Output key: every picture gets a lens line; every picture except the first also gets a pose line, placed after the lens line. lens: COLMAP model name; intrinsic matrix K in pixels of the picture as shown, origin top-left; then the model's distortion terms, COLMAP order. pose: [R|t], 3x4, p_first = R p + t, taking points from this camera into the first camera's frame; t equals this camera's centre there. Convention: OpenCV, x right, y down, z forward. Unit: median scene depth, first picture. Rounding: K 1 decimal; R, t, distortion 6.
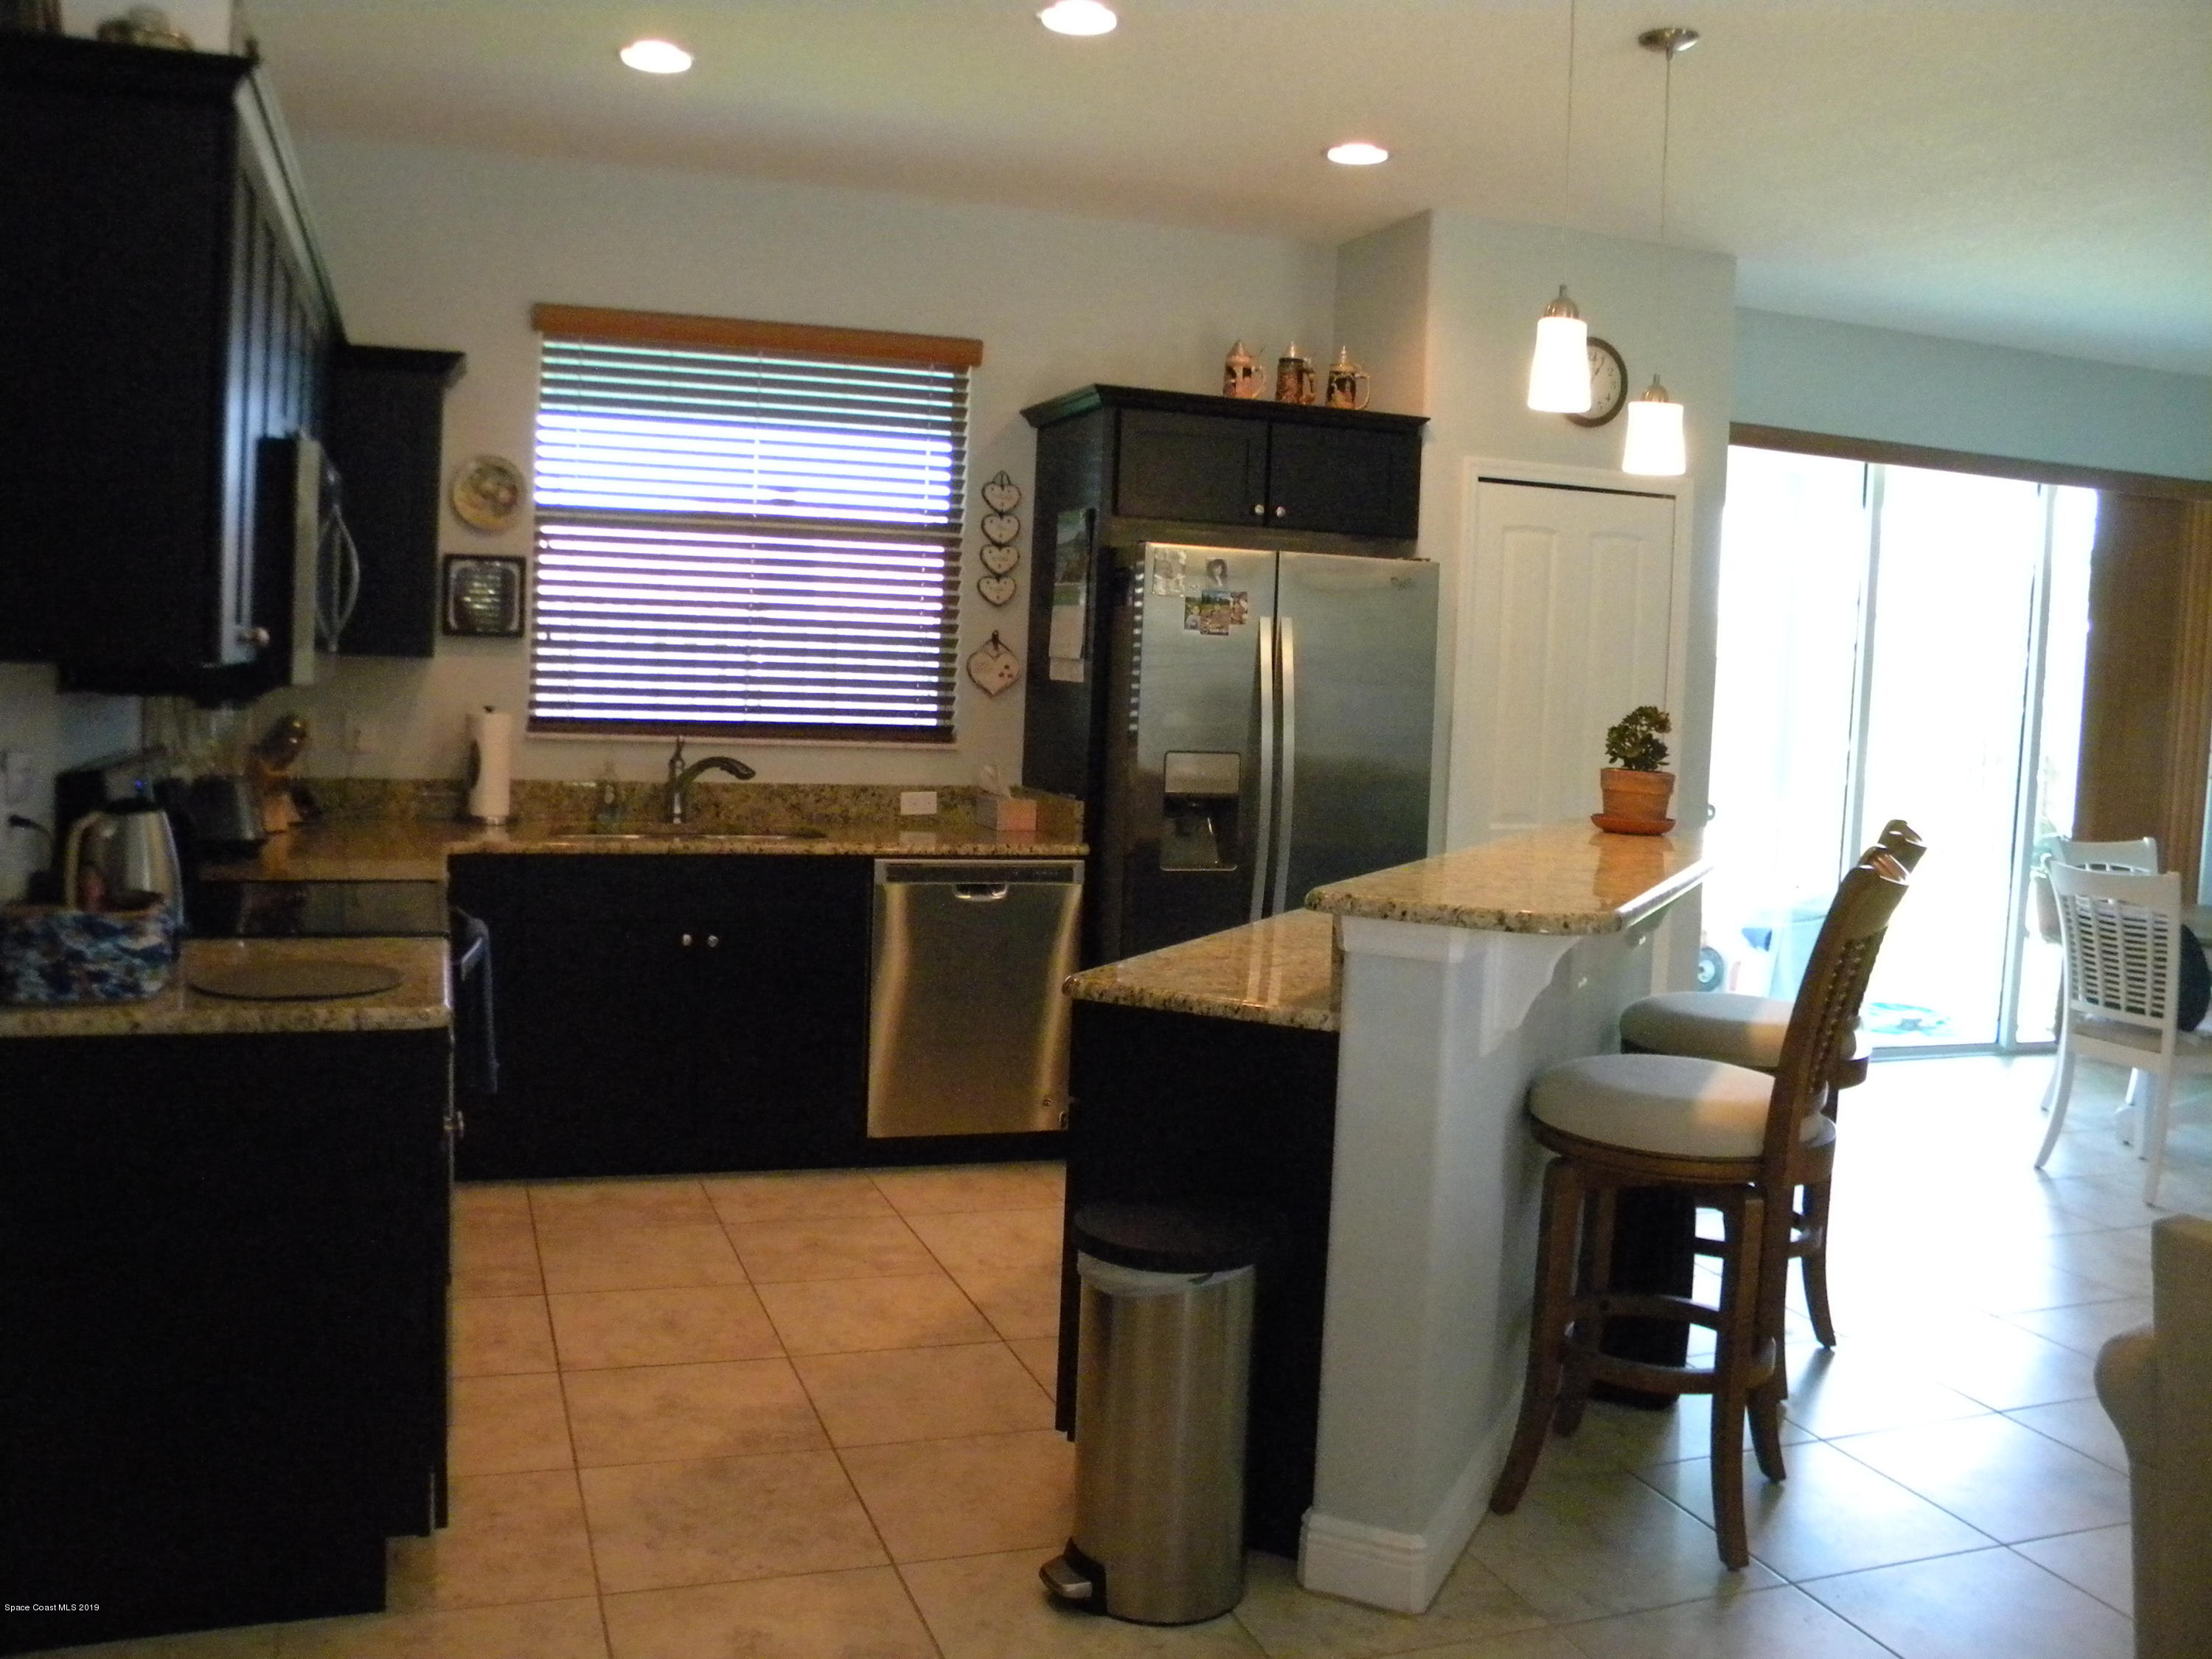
lens RADIAL K [[1876.3, 0, 1088.9], [0, 1876.3, 785.3], [0, 0, 1]] dist [-0.192552, 0.169885]
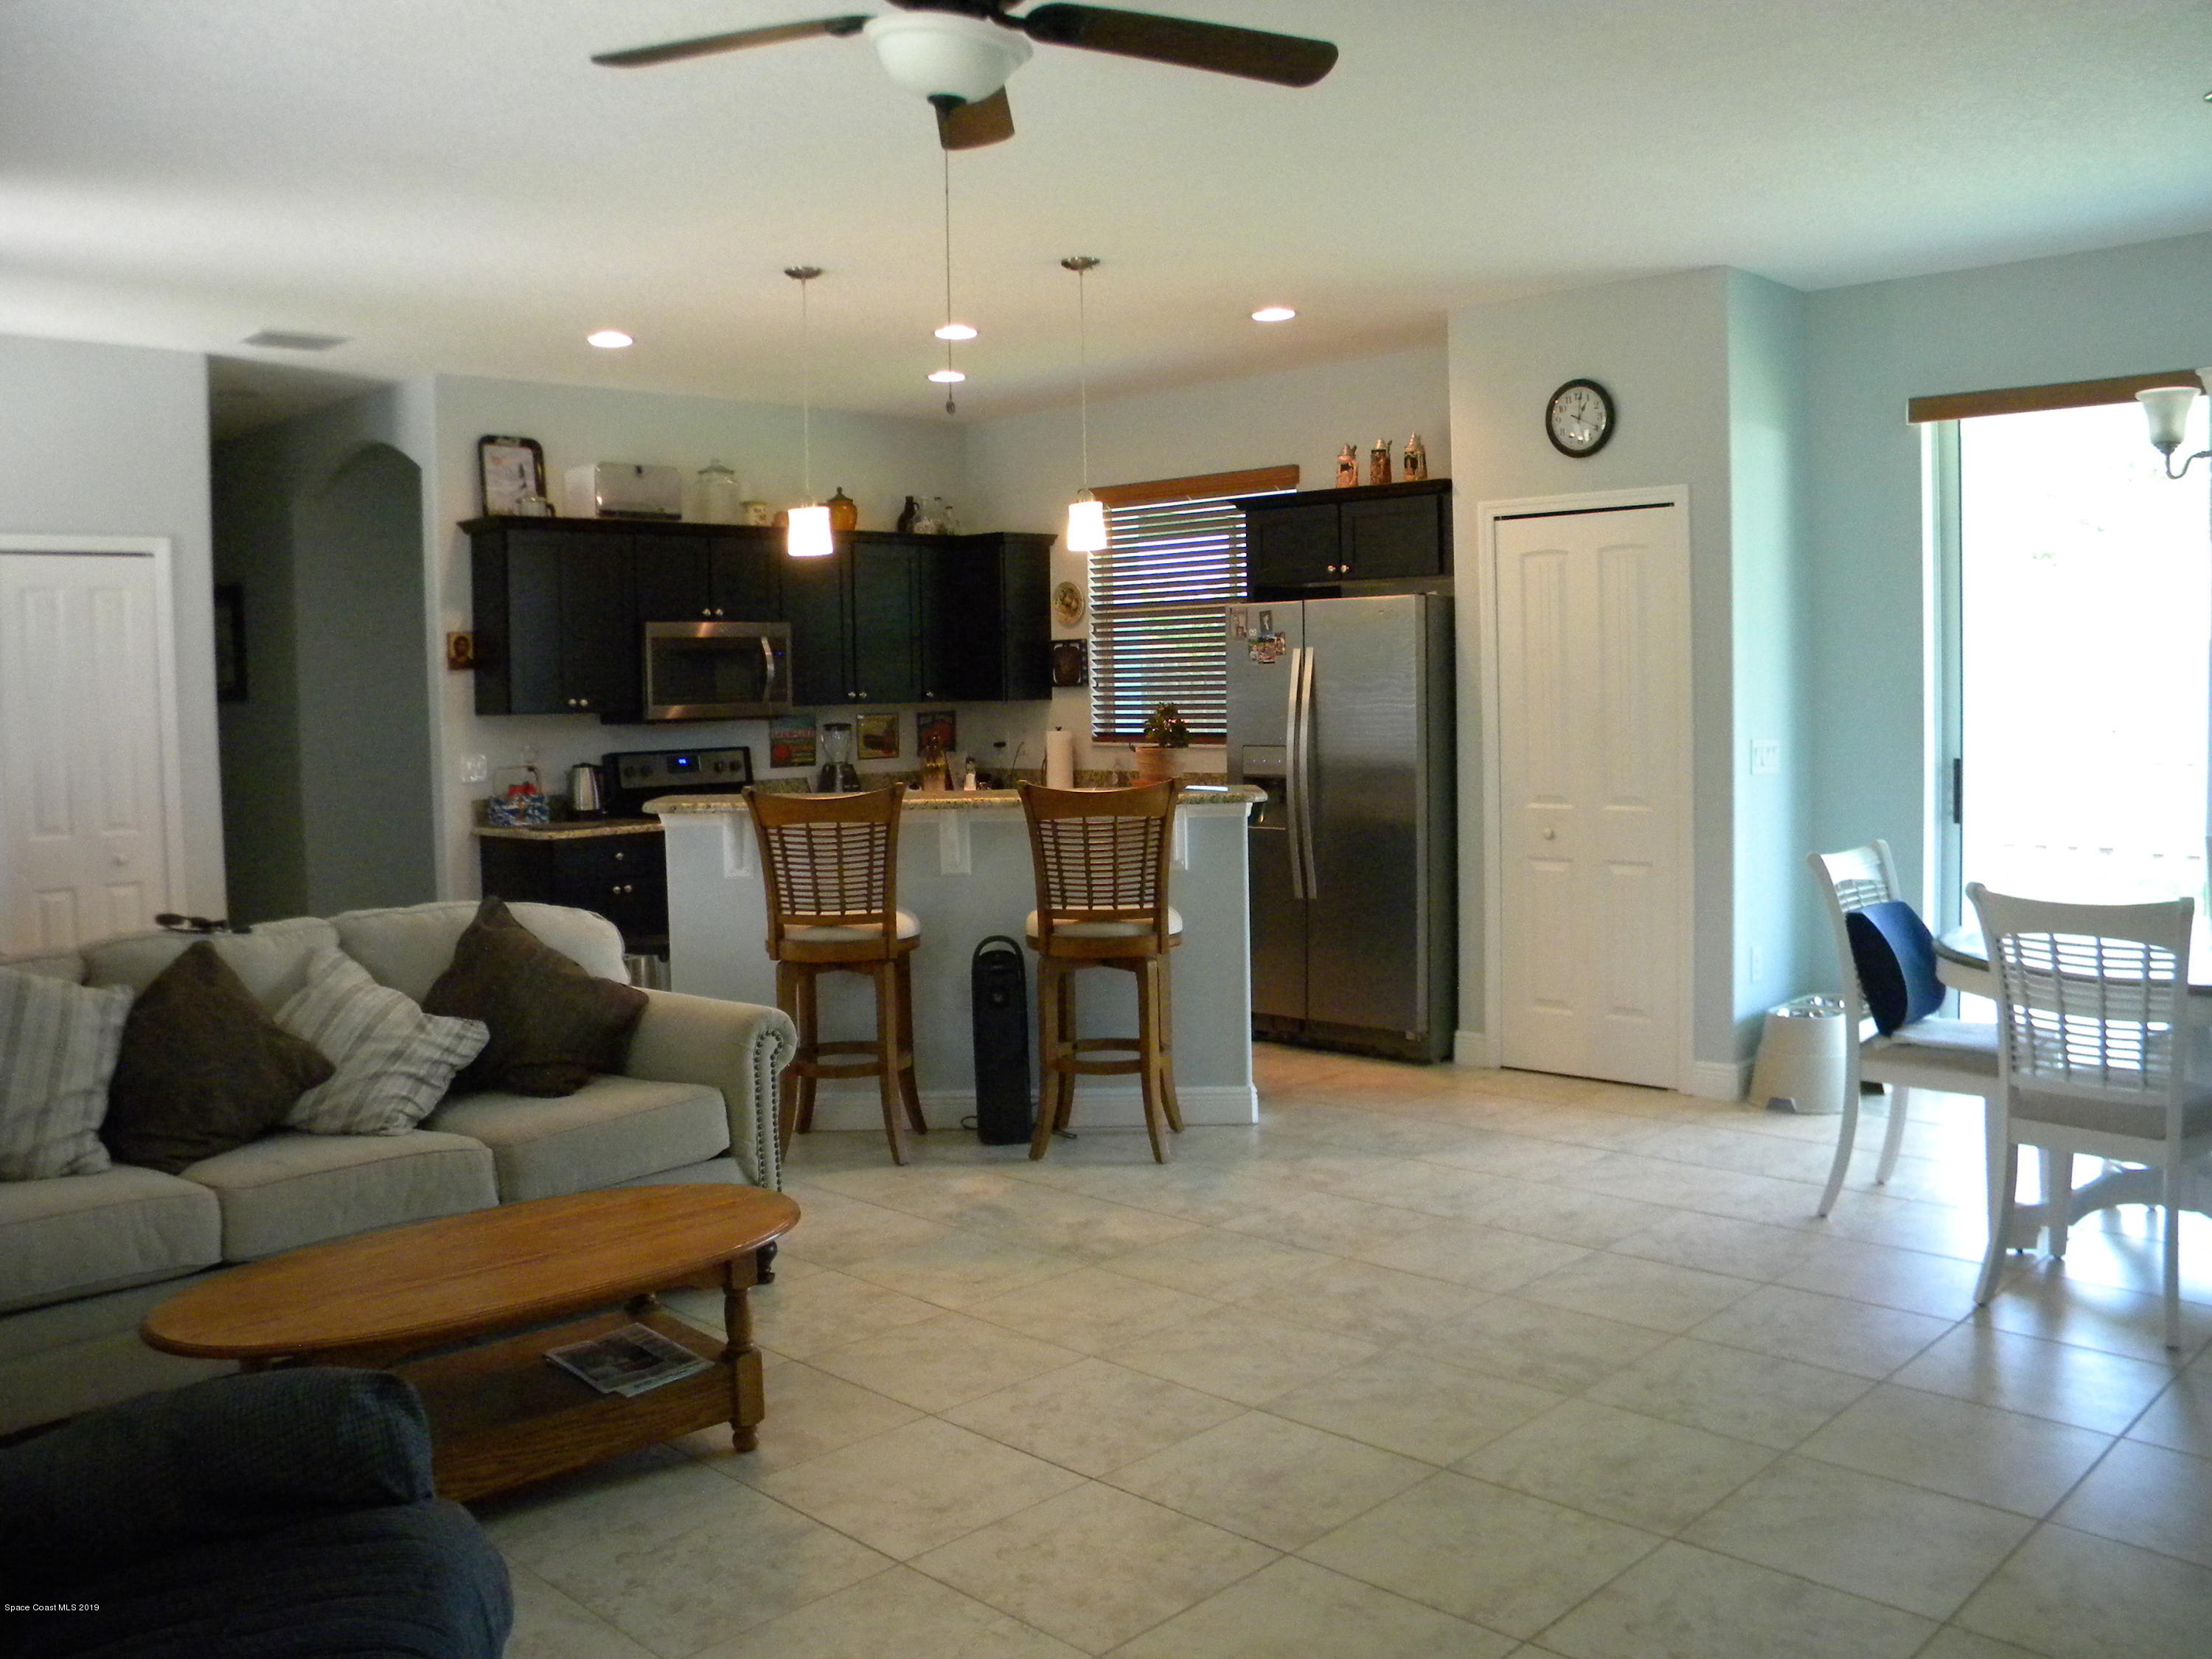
lens RADIAL K [[1876.3, 0, 1088.9], [0, 1876.3, 785.3], [0, 0, 1]] dist [-0.192552, 0.169885]
pose [[0.445928, -0.000189, -0.895069, 1.233592], [-0.021093, 0.999720, -0.010720, 0.029321], [0.894820, 0.023660, 0.445799, 0.233025]]
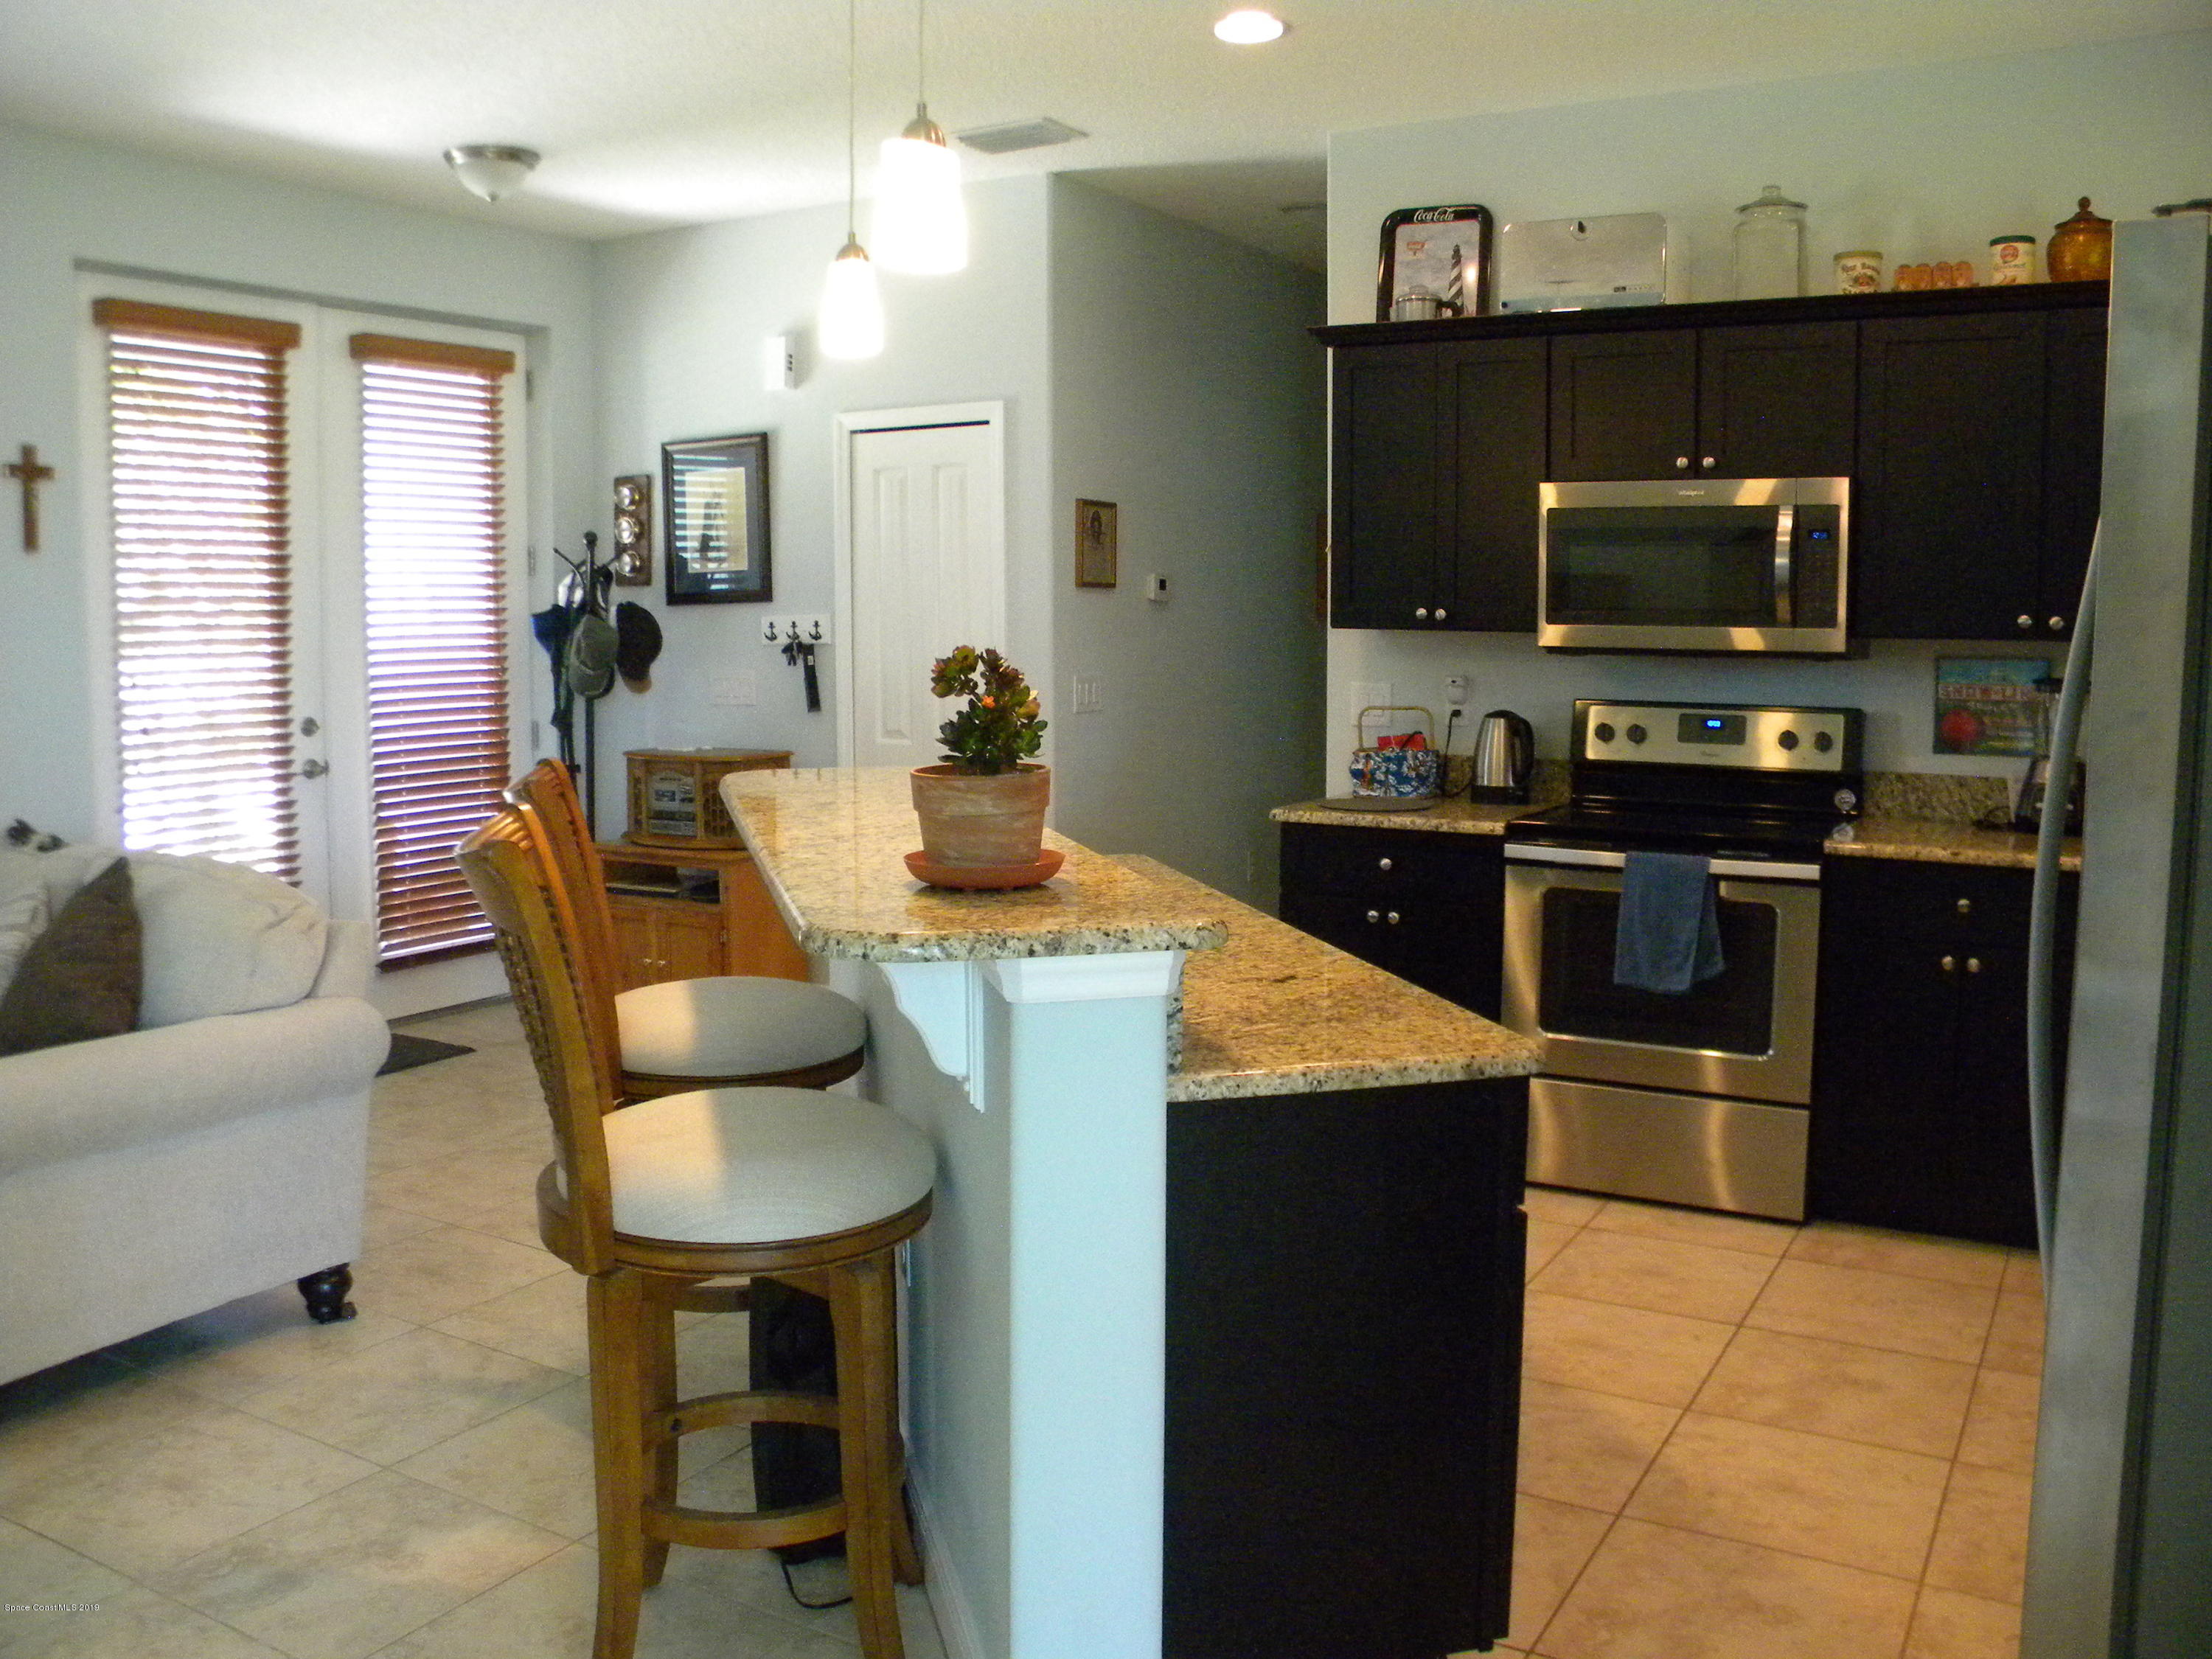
lens RADIAL K [[1876.3, 0, 1088.9], [0, 1876.3, 785.3], [0, 0, 1]] dist [-0.192552, 0.169885]
pose [[-0.764601, 0.019155, -0.644220, 0.484099], [-0.074384, 0.990256, 0.117728, -0.053766], [0.640198, 0.137934, -0.755726, 1.113372]]
